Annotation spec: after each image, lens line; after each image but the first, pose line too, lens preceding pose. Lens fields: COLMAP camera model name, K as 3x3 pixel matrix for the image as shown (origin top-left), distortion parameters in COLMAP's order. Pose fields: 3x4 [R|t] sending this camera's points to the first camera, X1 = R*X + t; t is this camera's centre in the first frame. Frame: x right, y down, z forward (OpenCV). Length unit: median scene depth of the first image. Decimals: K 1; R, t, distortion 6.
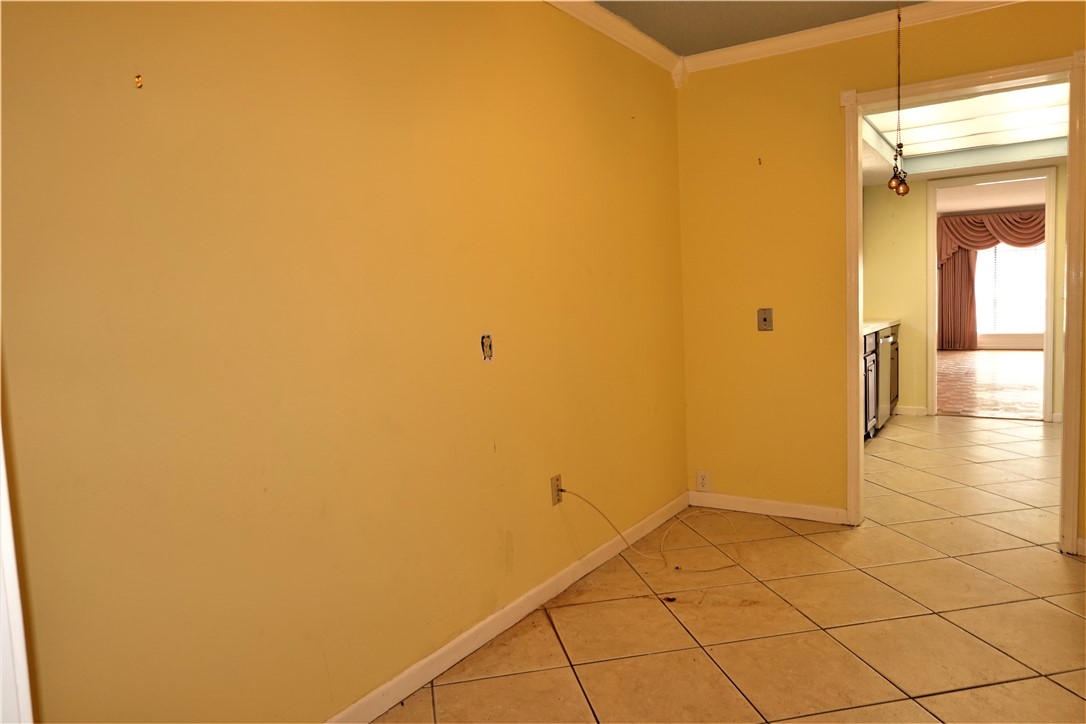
lens RADIAL K [[722.8, 0, 540.8], [0, 722.8, 359.9], [0, 0, 1]] dist [-0.002763, 0.005314]
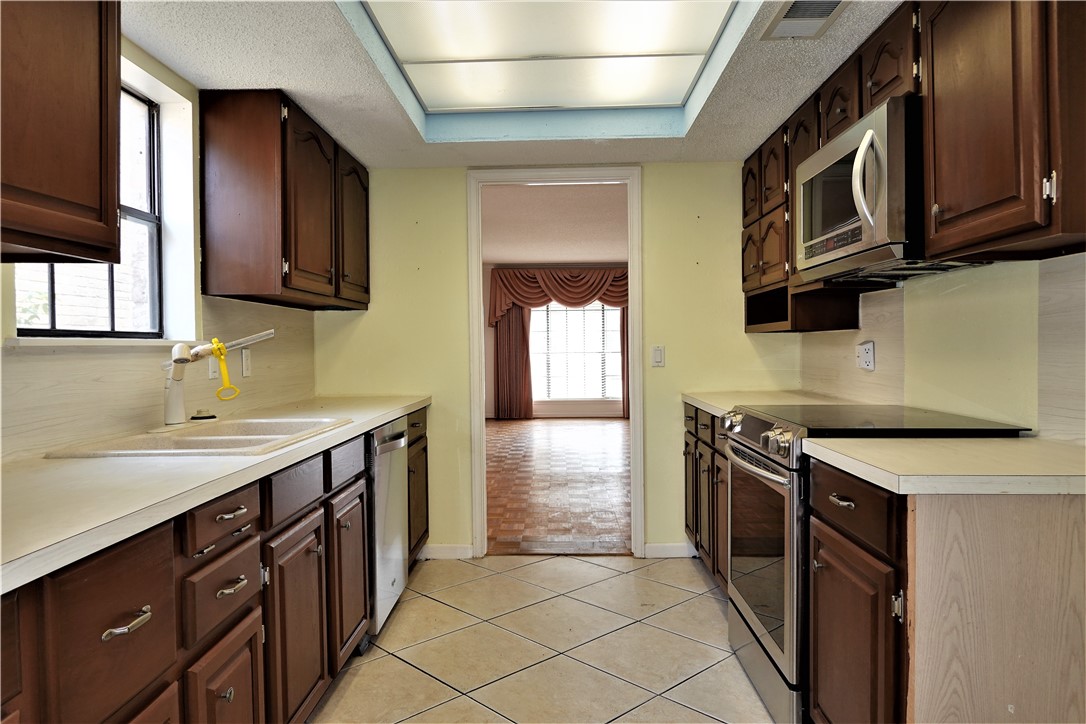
lens RADIAL K [[722.8, 0, 540.8], [0, 722.8, 359.9], [0, 0, 1]] dist [-0.002763, 0.005314]
pose [[0.846268, 0.020814, 0.532350, 0.141156], [0.020980, 0.997159, -0.072339, -0.022490], [-0.532344, 0.072387, 0.843428, 0.246580]]
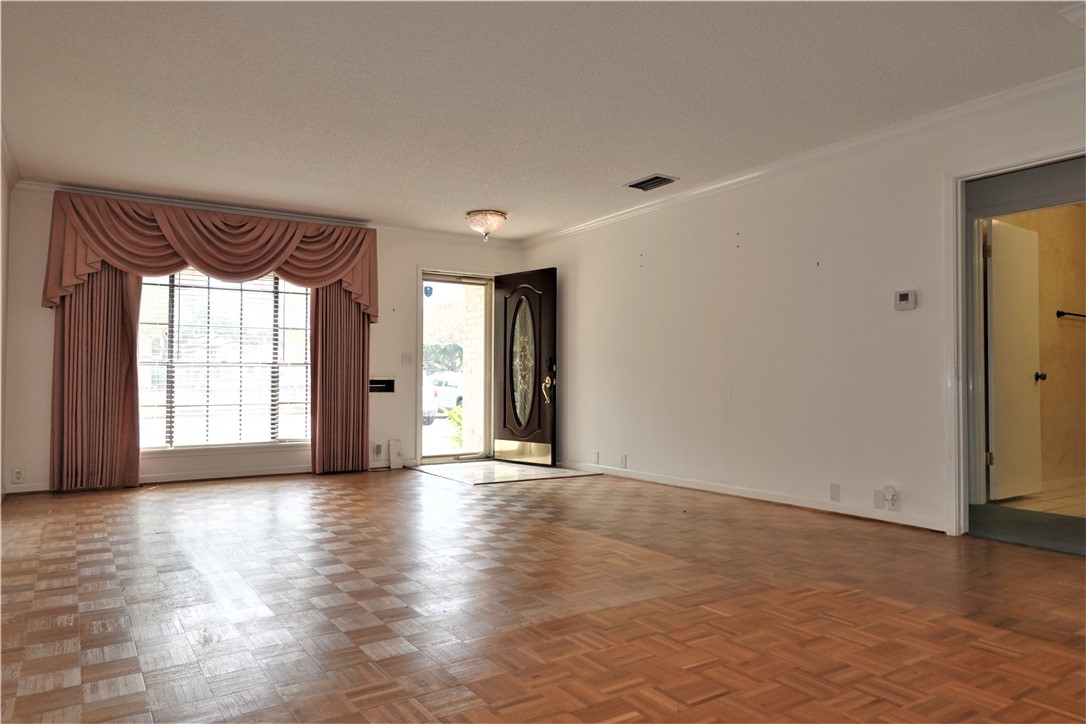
lens RADIAL K [[722.8, 0, 540.8], [0, 722.8, 359.9], [0, 0, 1]] dist [-0.002763, 0.005314]
pose [[0.399391, 0.058908, 0.914886, 0.285740], [0.054300, 0.994662, -0.087749, -0.041644], [-0.915171, 0.084725, 0.394060, 0.594590]]
